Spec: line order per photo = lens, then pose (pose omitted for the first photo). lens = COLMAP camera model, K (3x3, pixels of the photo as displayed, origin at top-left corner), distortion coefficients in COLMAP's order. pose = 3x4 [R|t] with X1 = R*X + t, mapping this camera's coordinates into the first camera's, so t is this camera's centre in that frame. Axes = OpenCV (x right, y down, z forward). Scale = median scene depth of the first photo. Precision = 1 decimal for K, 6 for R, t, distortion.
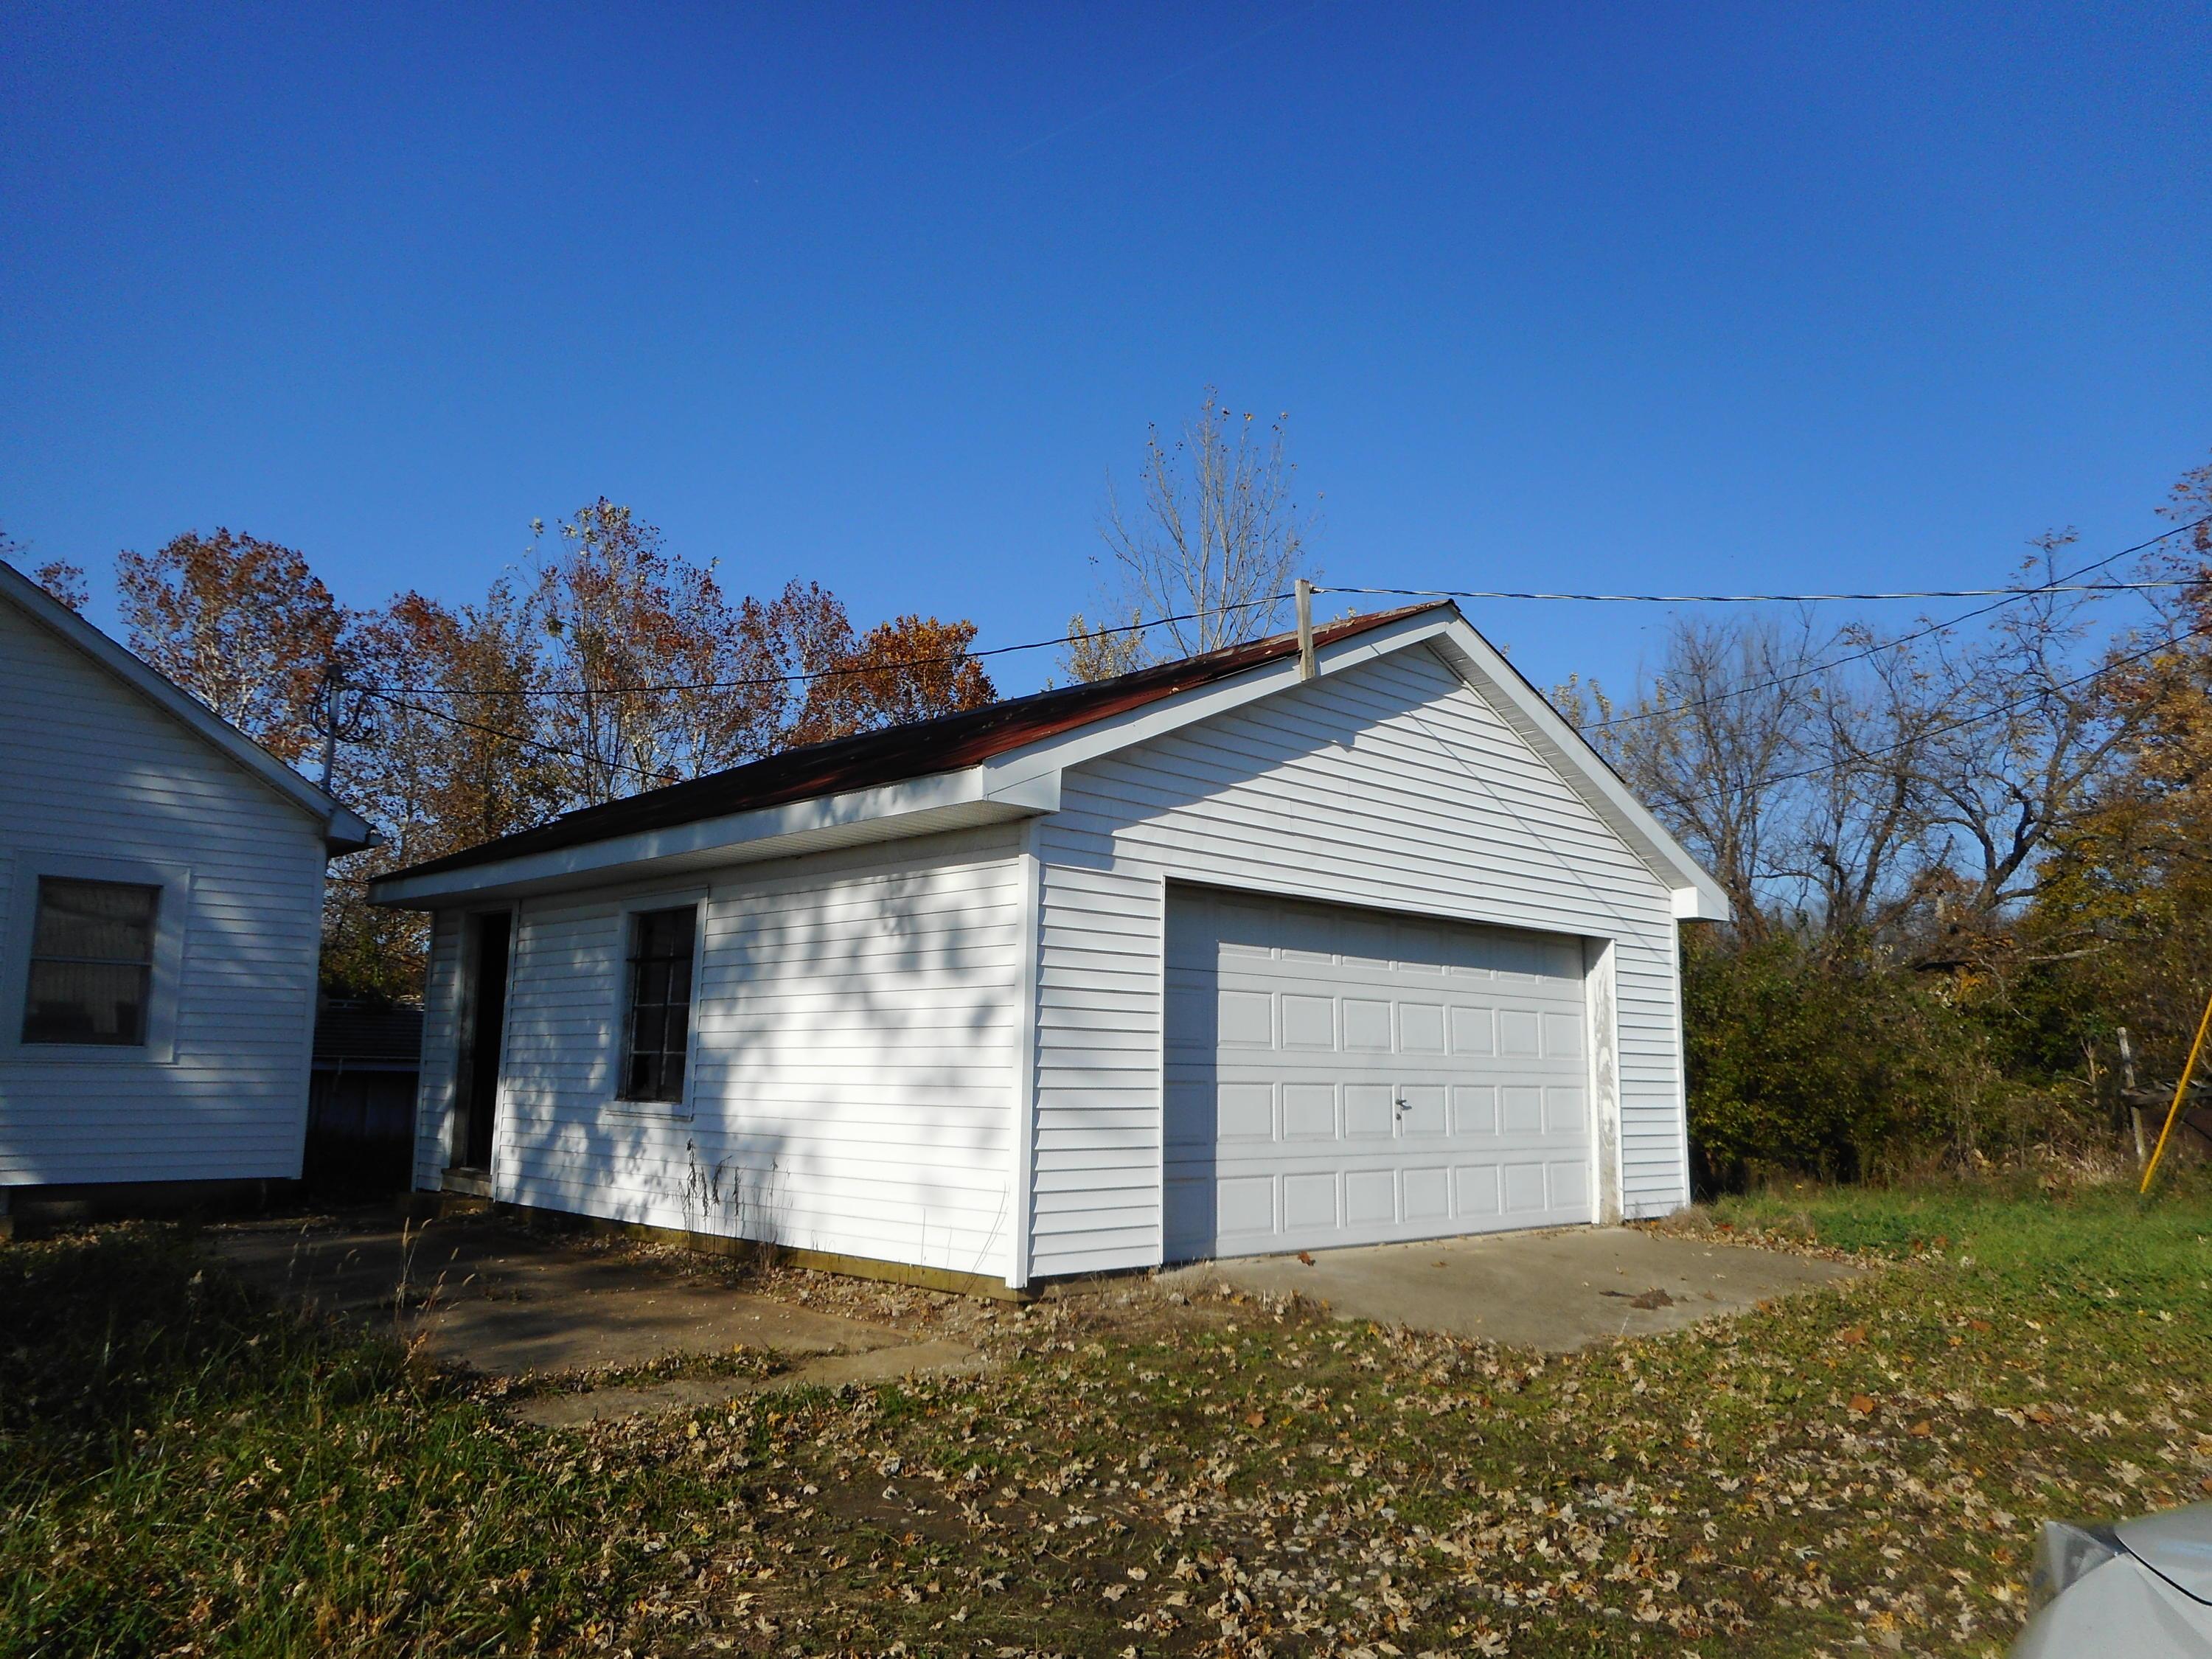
lens RADIAL K [[1612.8, 0, 1105.8], [0, 1612.8, 830.0], [0, 0, 1]] dist [0.004481, 0.000754]
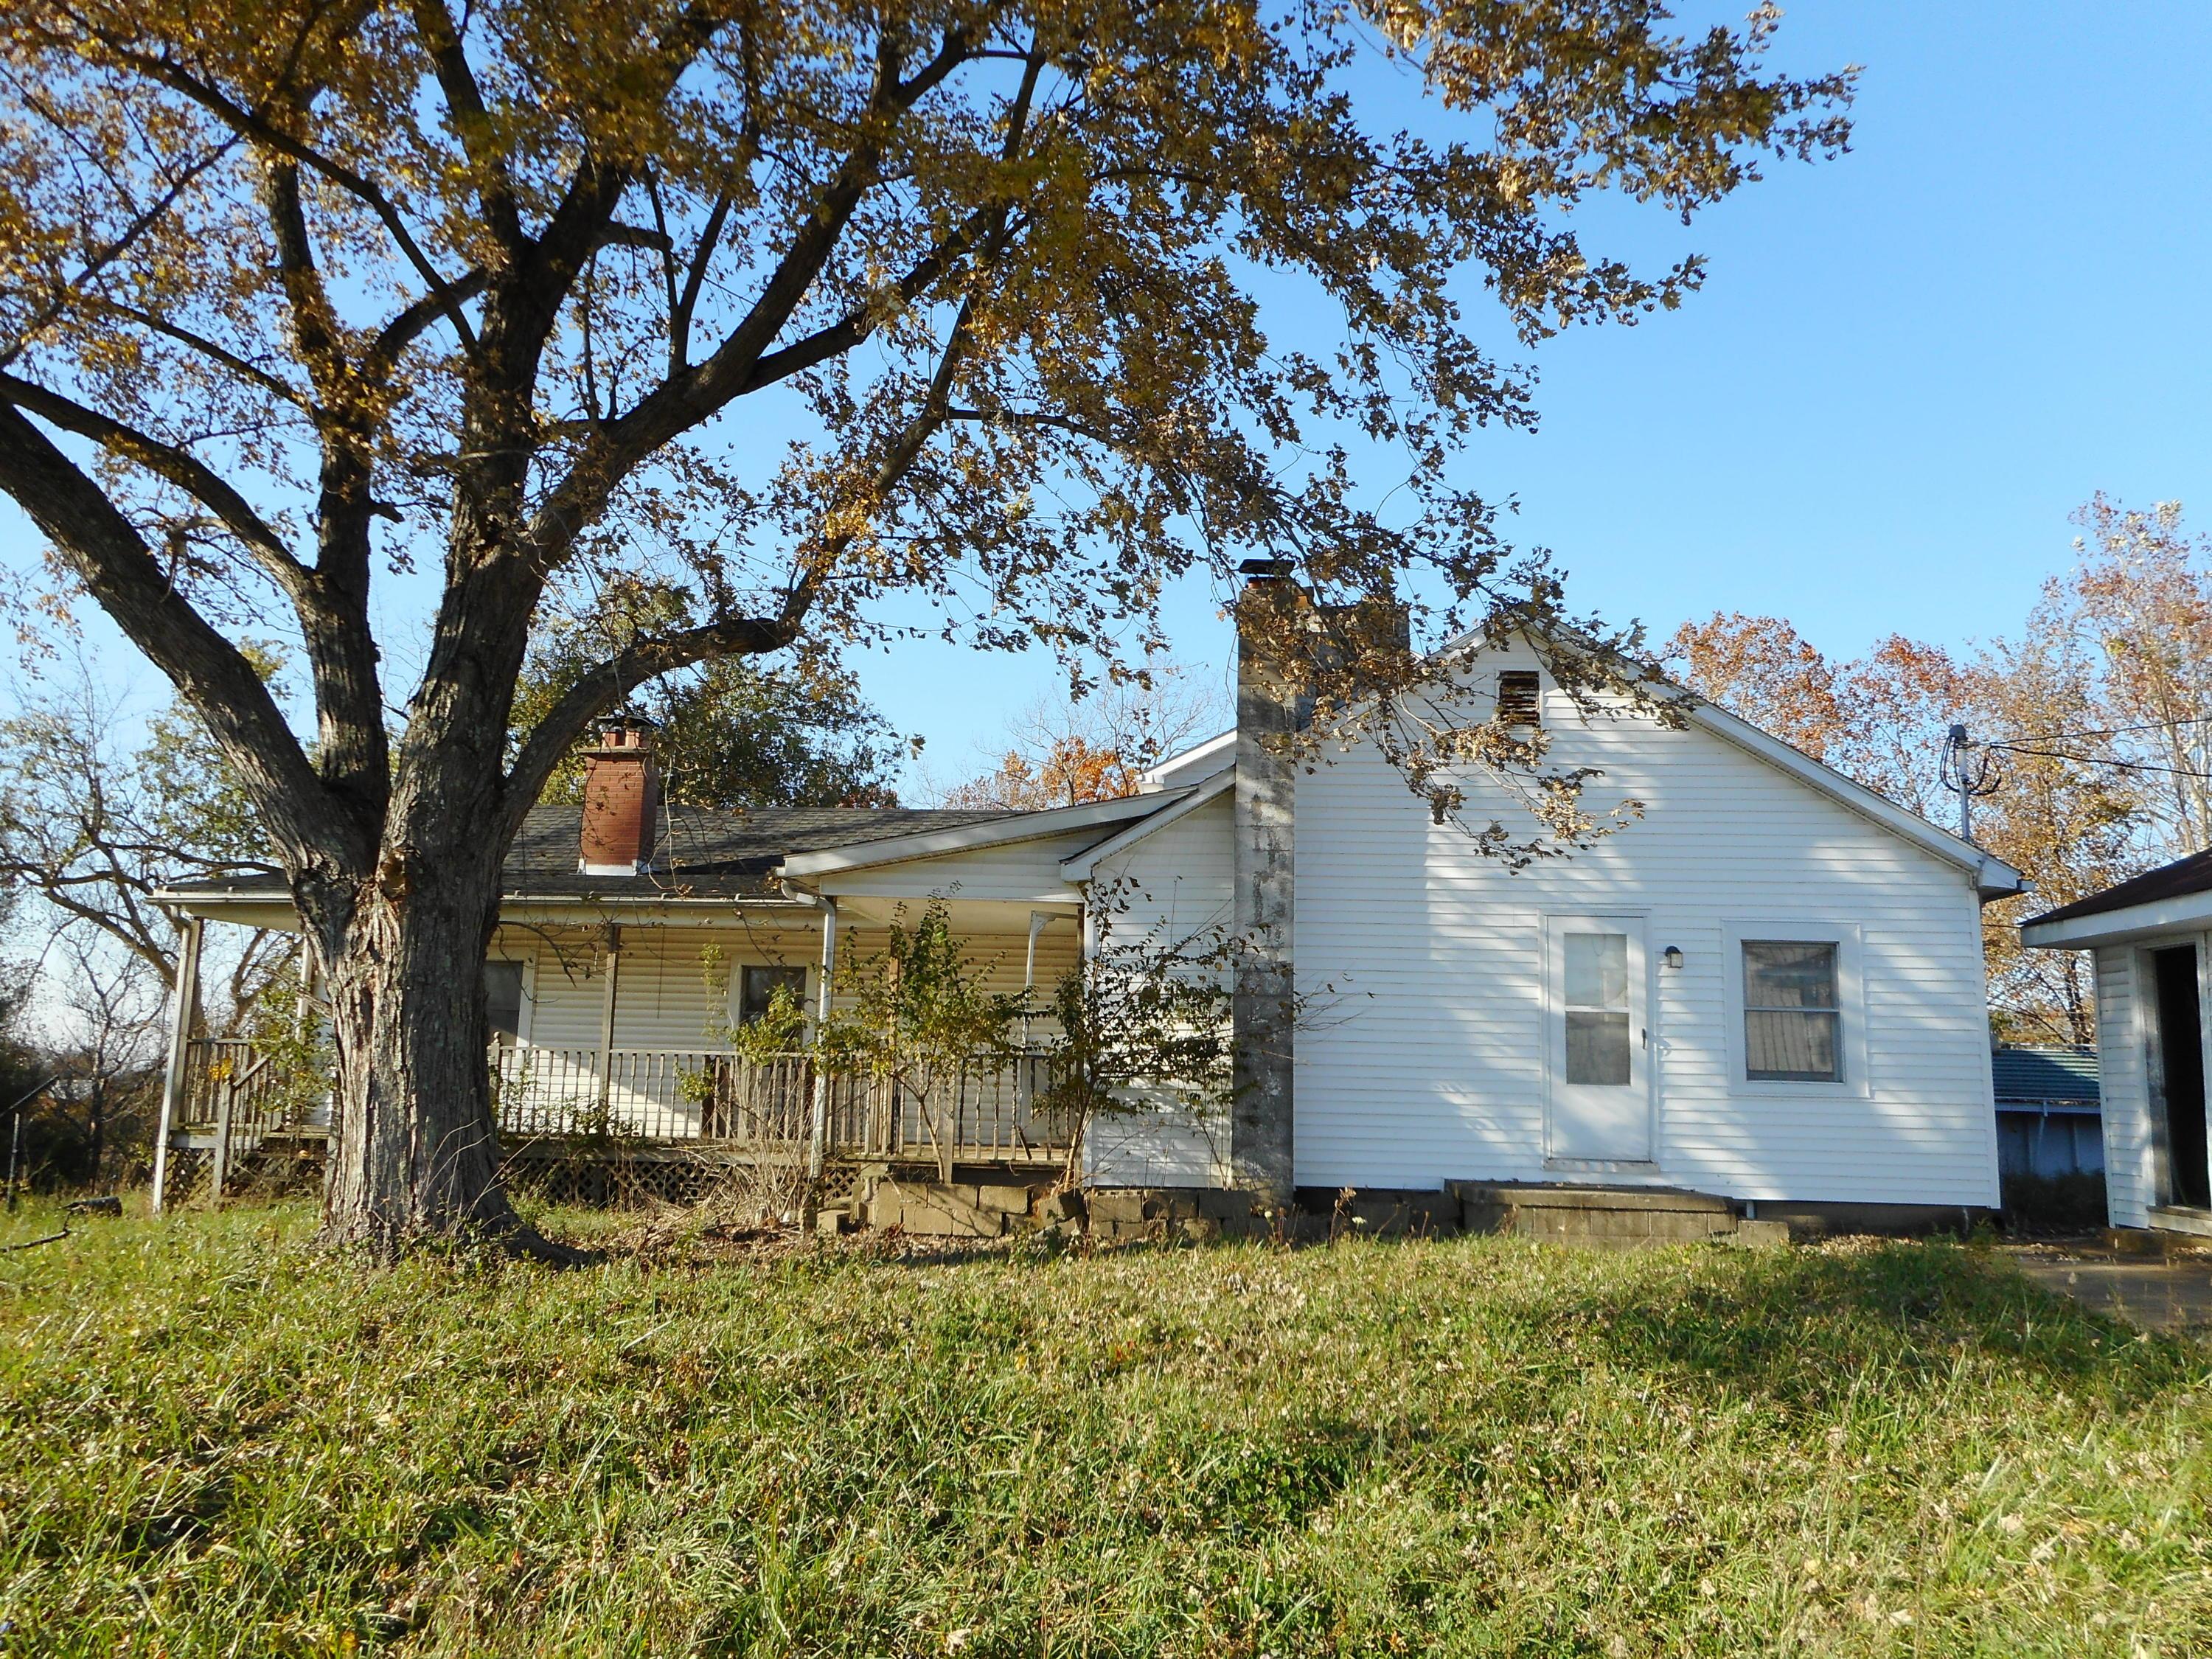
lens RADIAL K [[1612.8, 0, 1105.7], [0, 1612.8, 828.5], [0, 0, 1]] dist [0.004481, 0.000754]
pose [[0.672288, -0.114491, -0.731383, -0.086882], [0.096898, 0.993078, -0.066389, -0.018870], [0.733921, -0.026237, 0.678728, -0.146798]]
